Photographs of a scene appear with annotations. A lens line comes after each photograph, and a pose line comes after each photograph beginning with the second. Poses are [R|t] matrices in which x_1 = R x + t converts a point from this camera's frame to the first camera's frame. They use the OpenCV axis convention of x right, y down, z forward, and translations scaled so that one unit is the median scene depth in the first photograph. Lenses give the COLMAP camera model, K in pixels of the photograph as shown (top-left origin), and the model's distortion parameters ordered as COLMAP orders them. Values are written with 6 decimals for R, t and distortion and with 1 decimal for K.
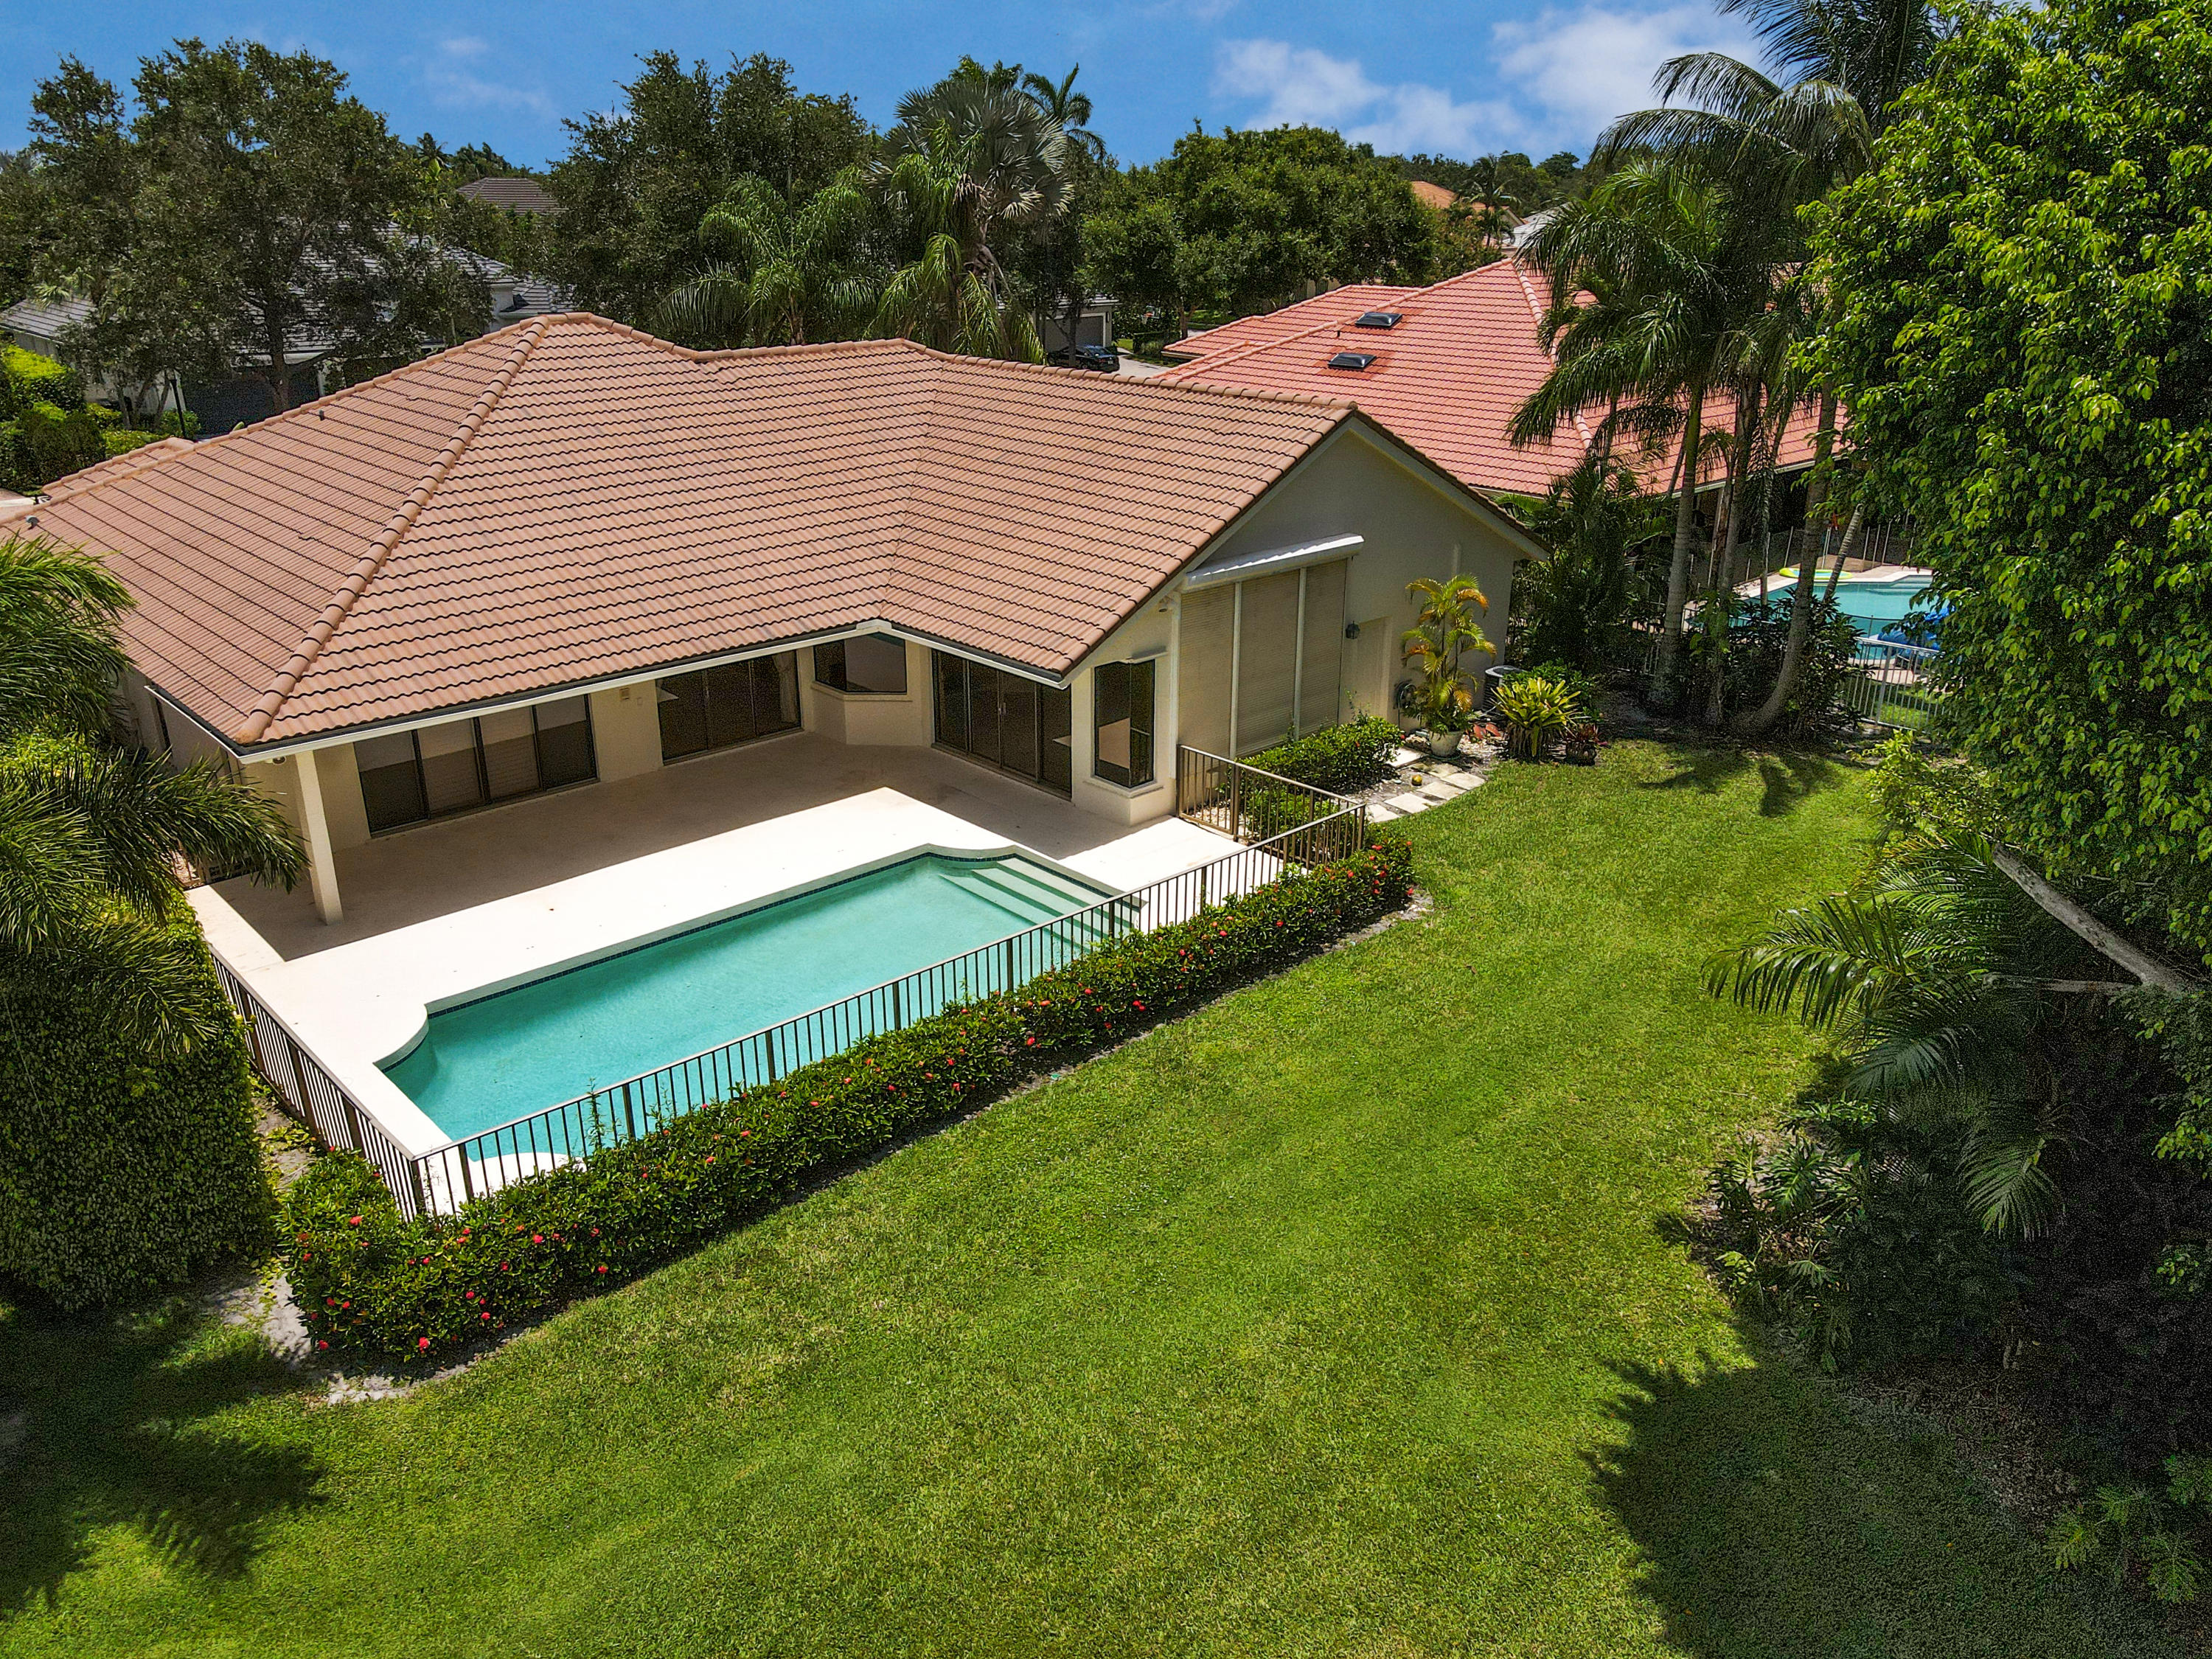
lens RADIAL K [[1621.1, 0, 1106.7], [0, 1621.1, 811.4], [0, 0, 1]] dist [-0.003842, 0.048533]
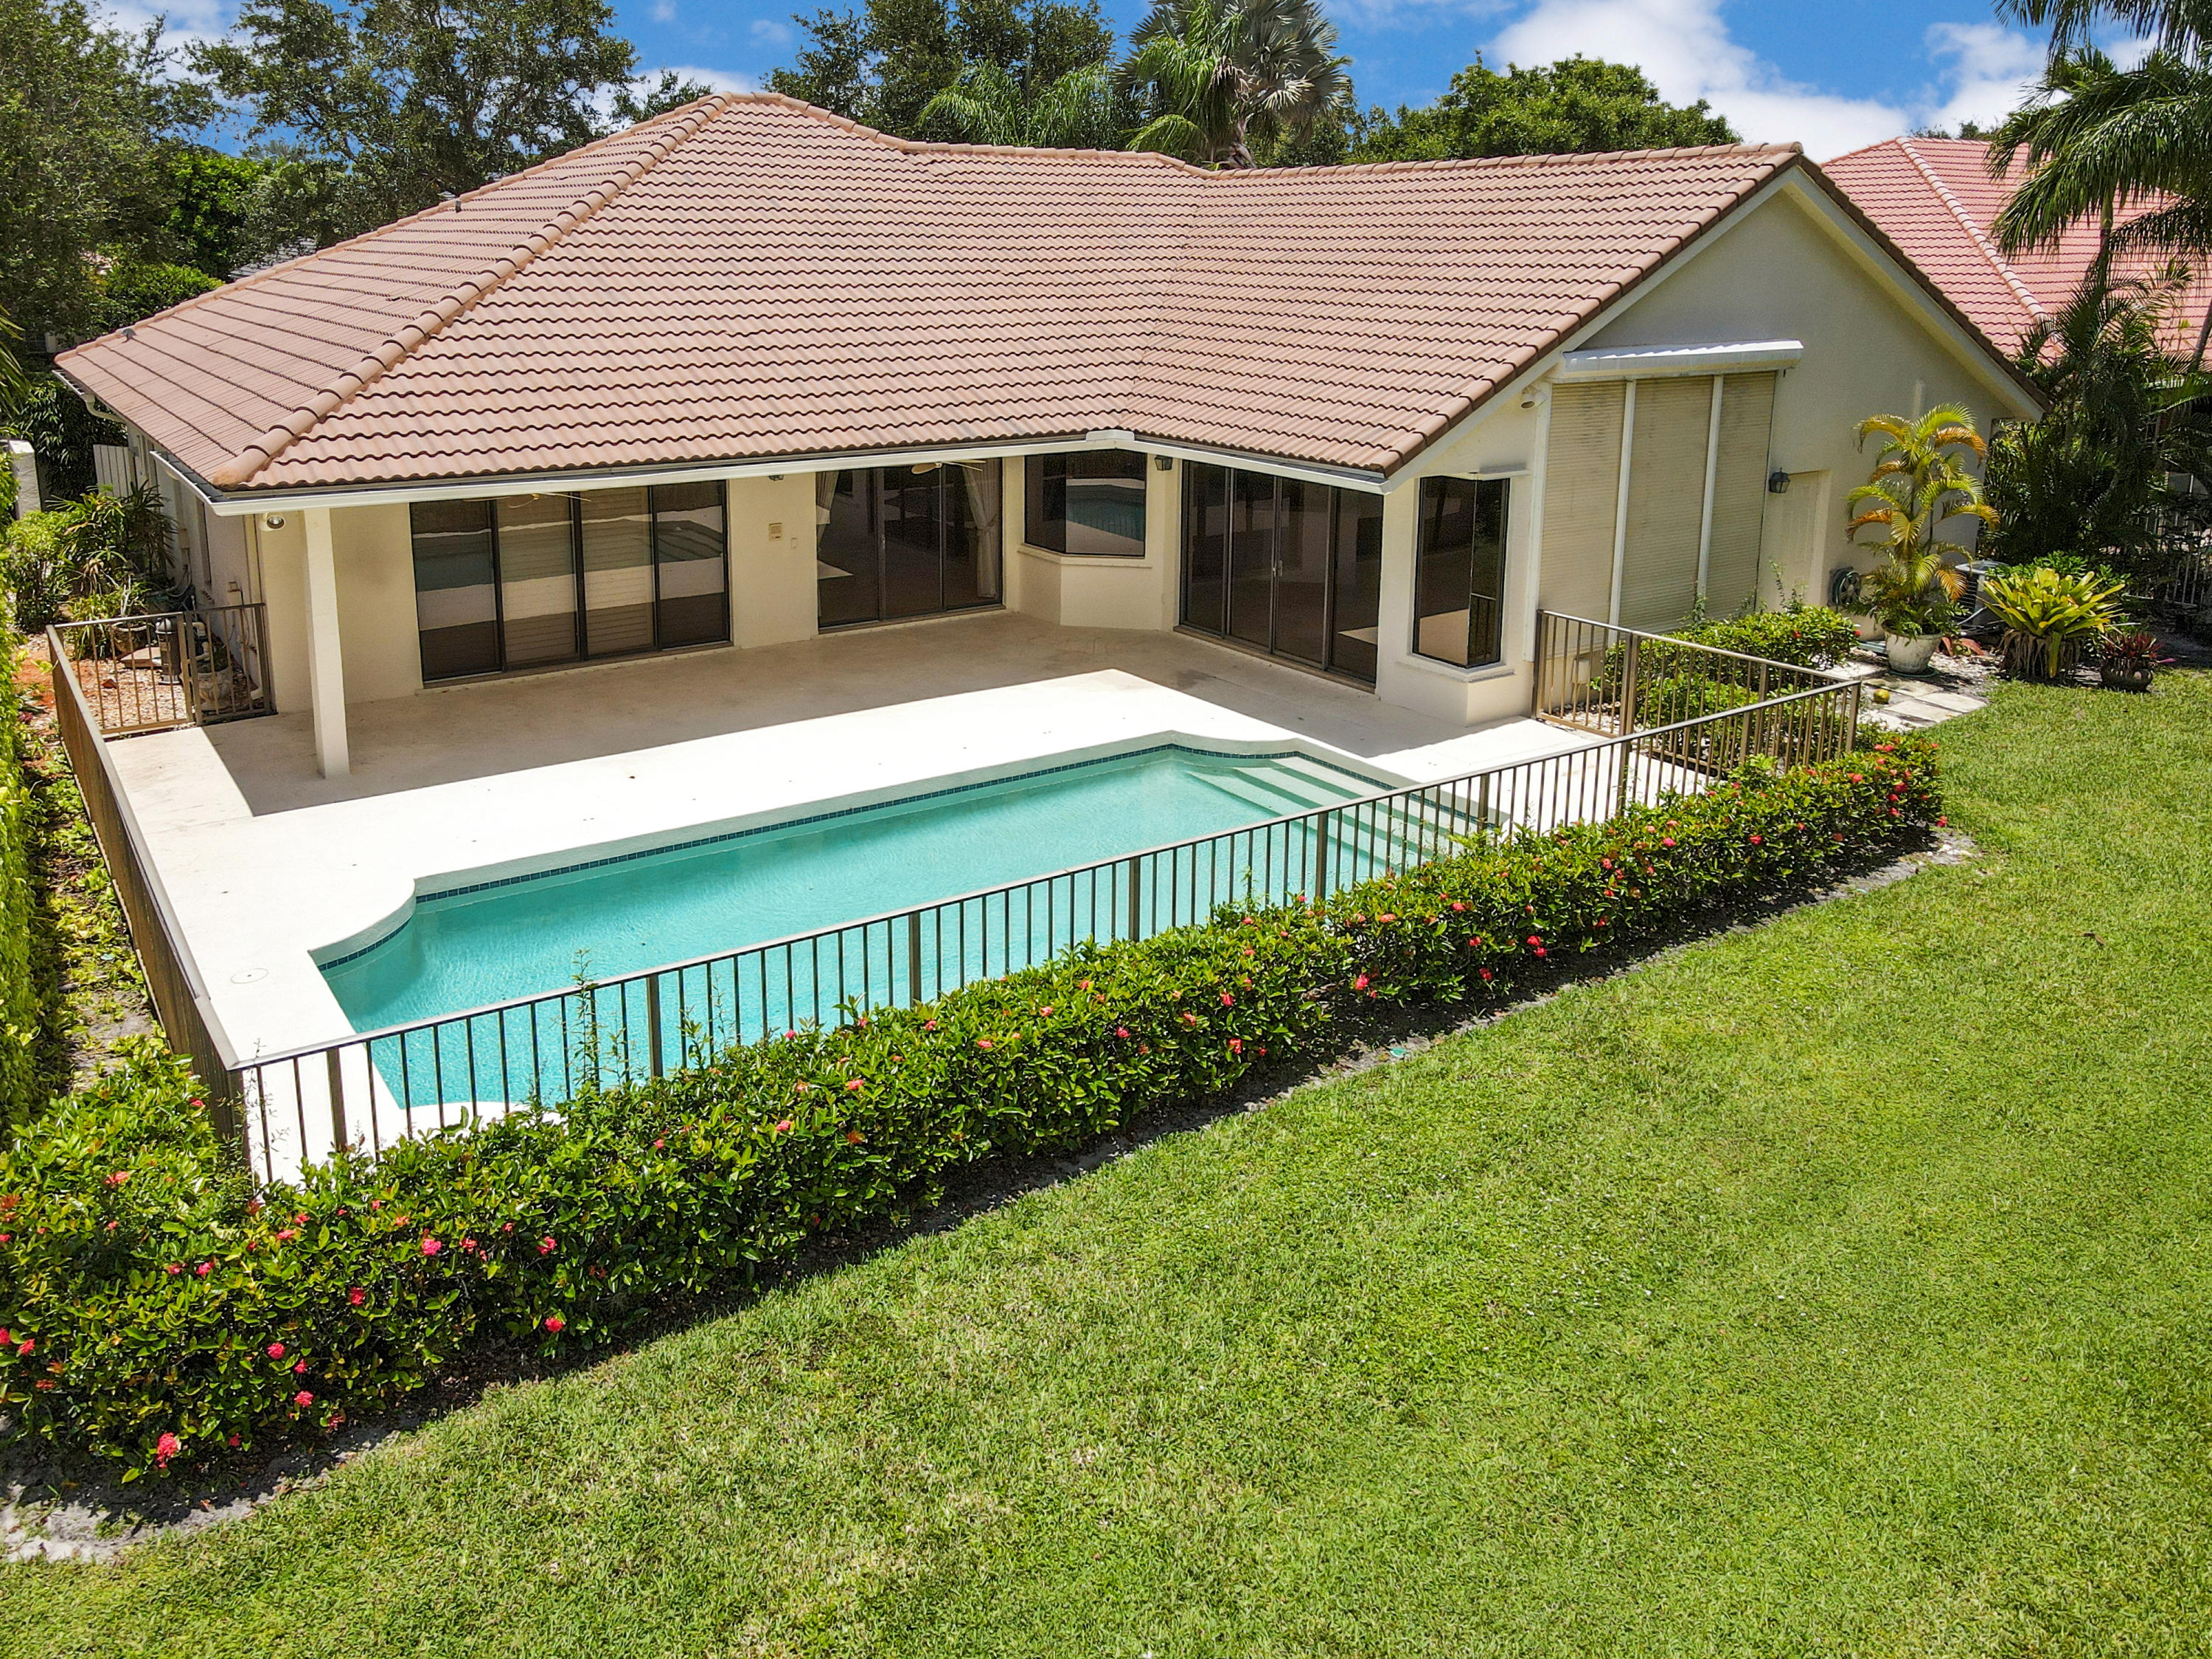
lens RADIAL K [[1704.3, 0, 1083.5], [0, 1704.3, 559.9], [0, 0, 1]] dist [0.003573, 0.008612]
pose [[0.989328, 0.033029, -0.141916, -0.048718], [-0.057901, 0.982884, -0.174892, 0.081425], [0.133710, 0.181243, 0.974306, 0.284377]]
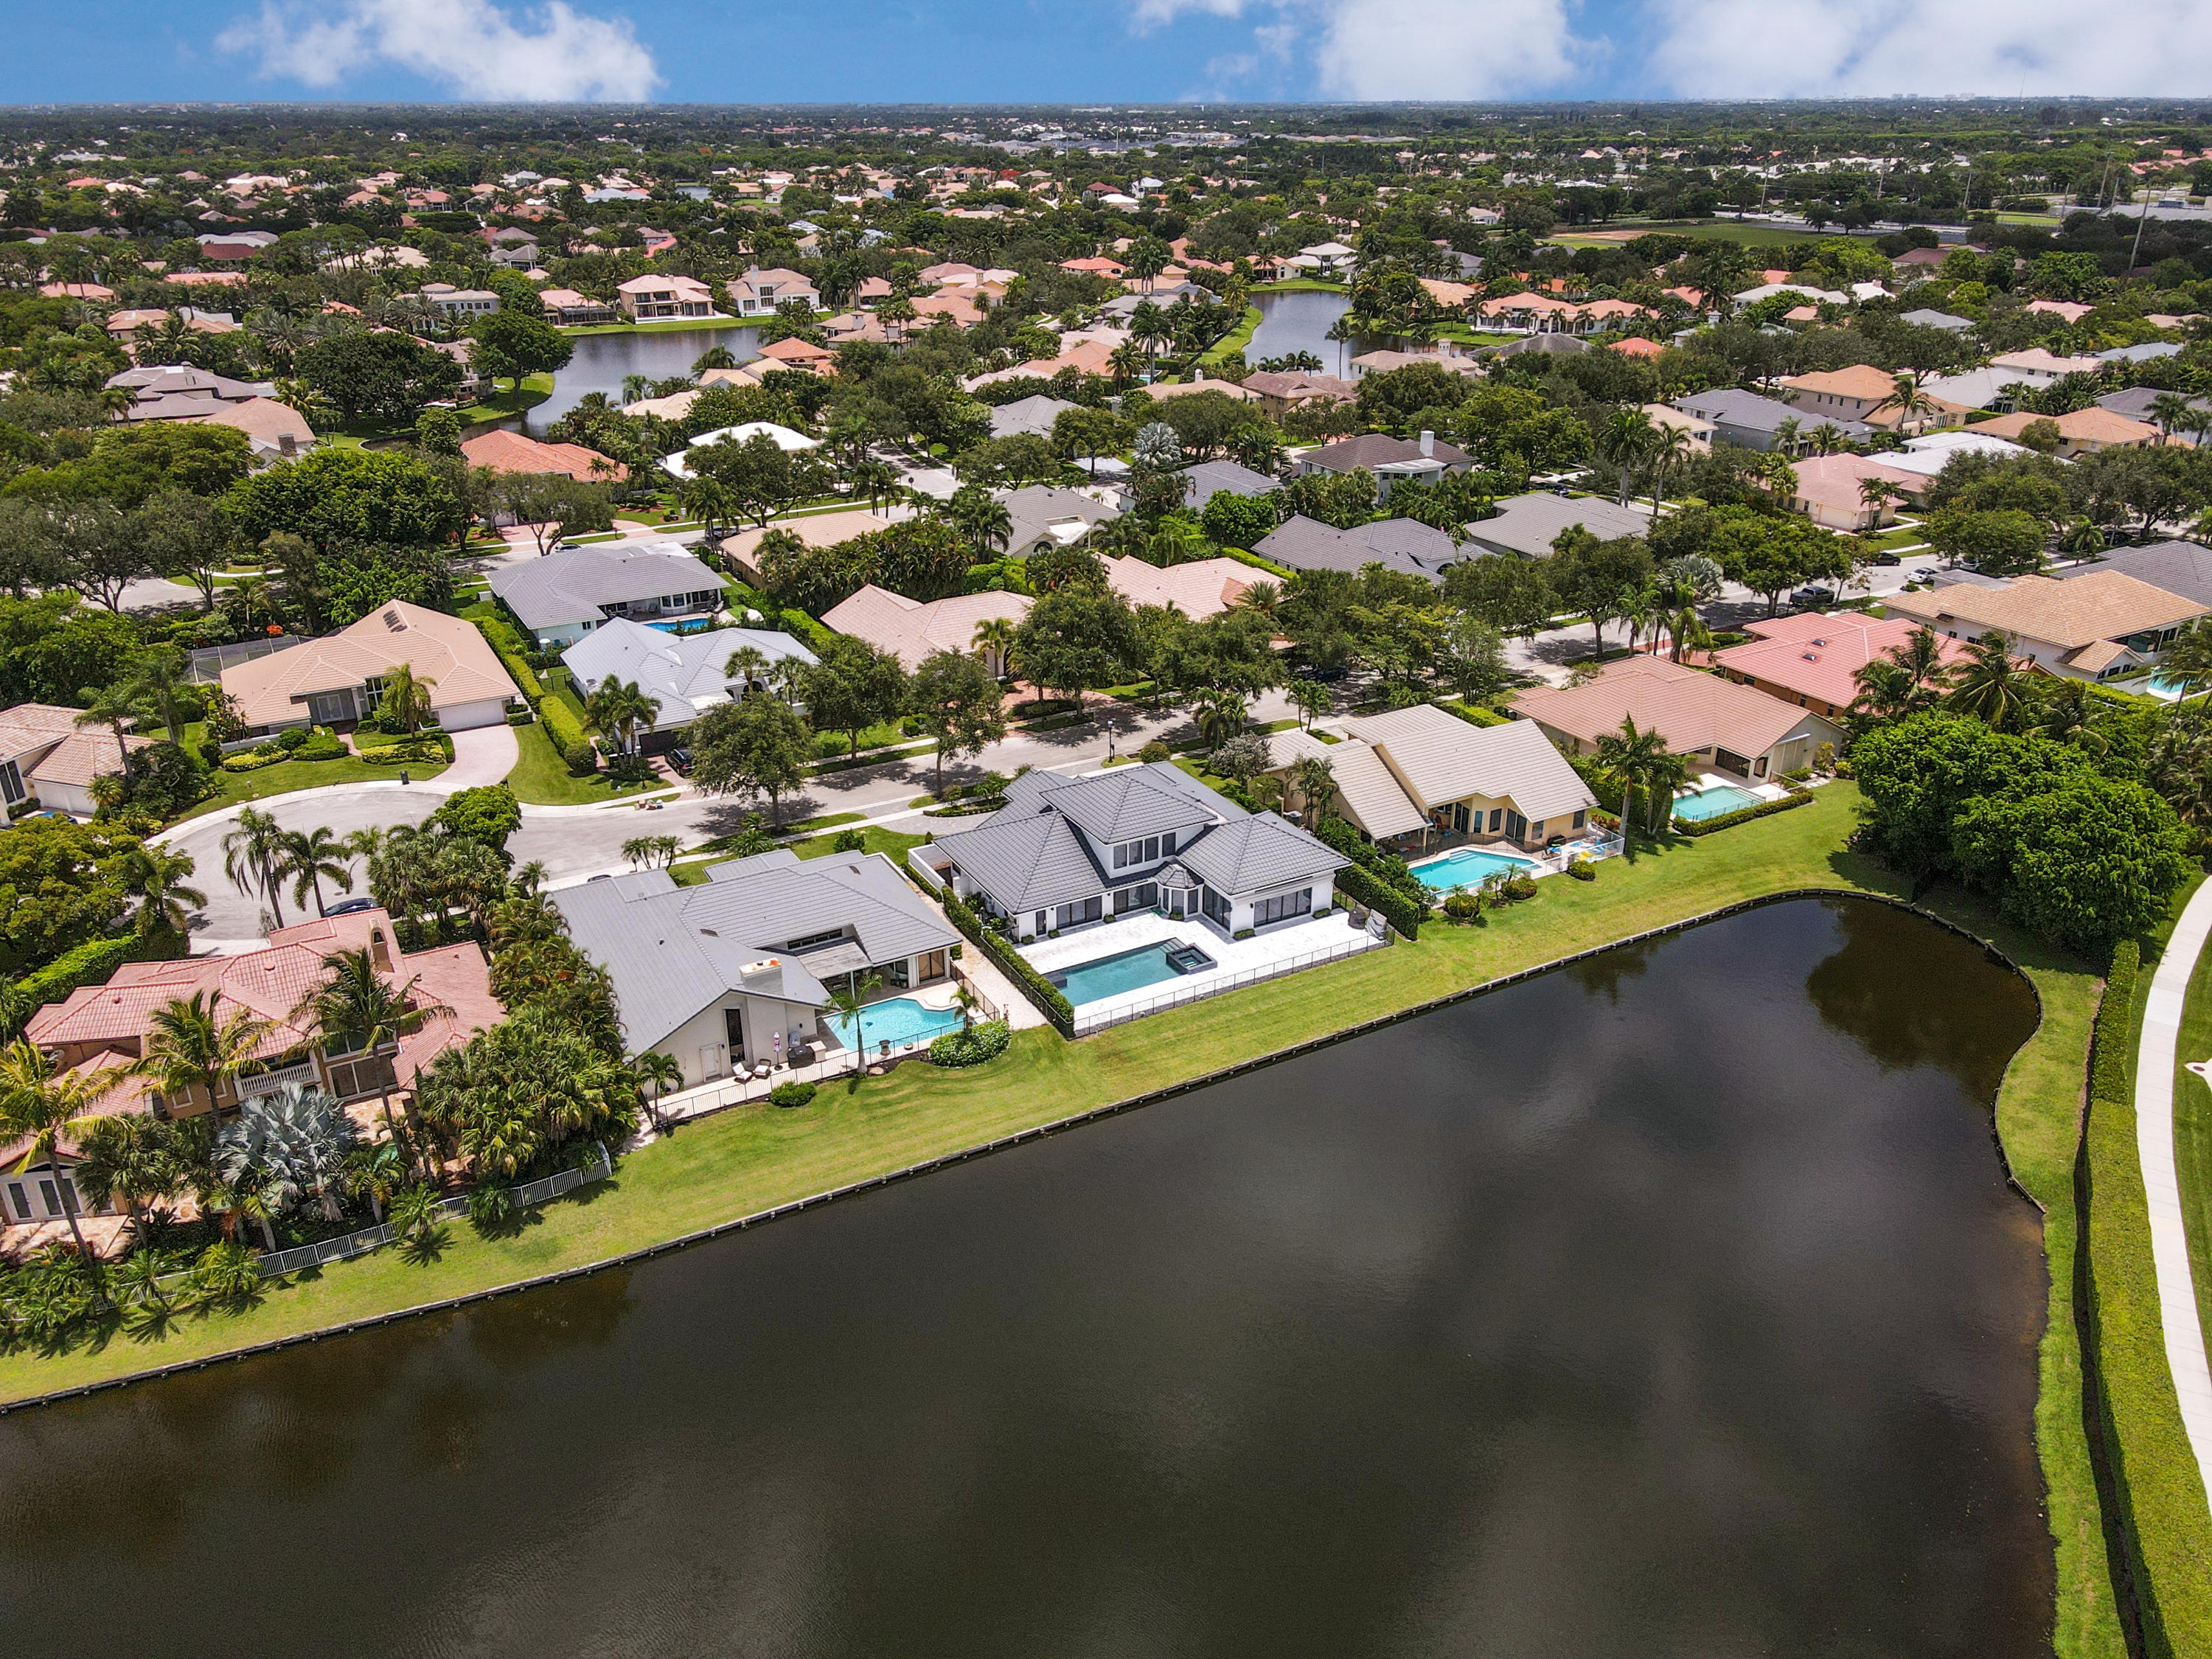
lens RADIAL K [[1615.8, 0, 1102.3], [0, 1615.8, 816.7], [0, 0, 1]] dist [0.017763, 0.003984]
pose [[0.971231, 0.093642, -0.218957, -1.032864], [-0.081930, 0.994708, 0.061995, -0.045196], [0.223603, -0.042273, 0.973763, -5.368052]]
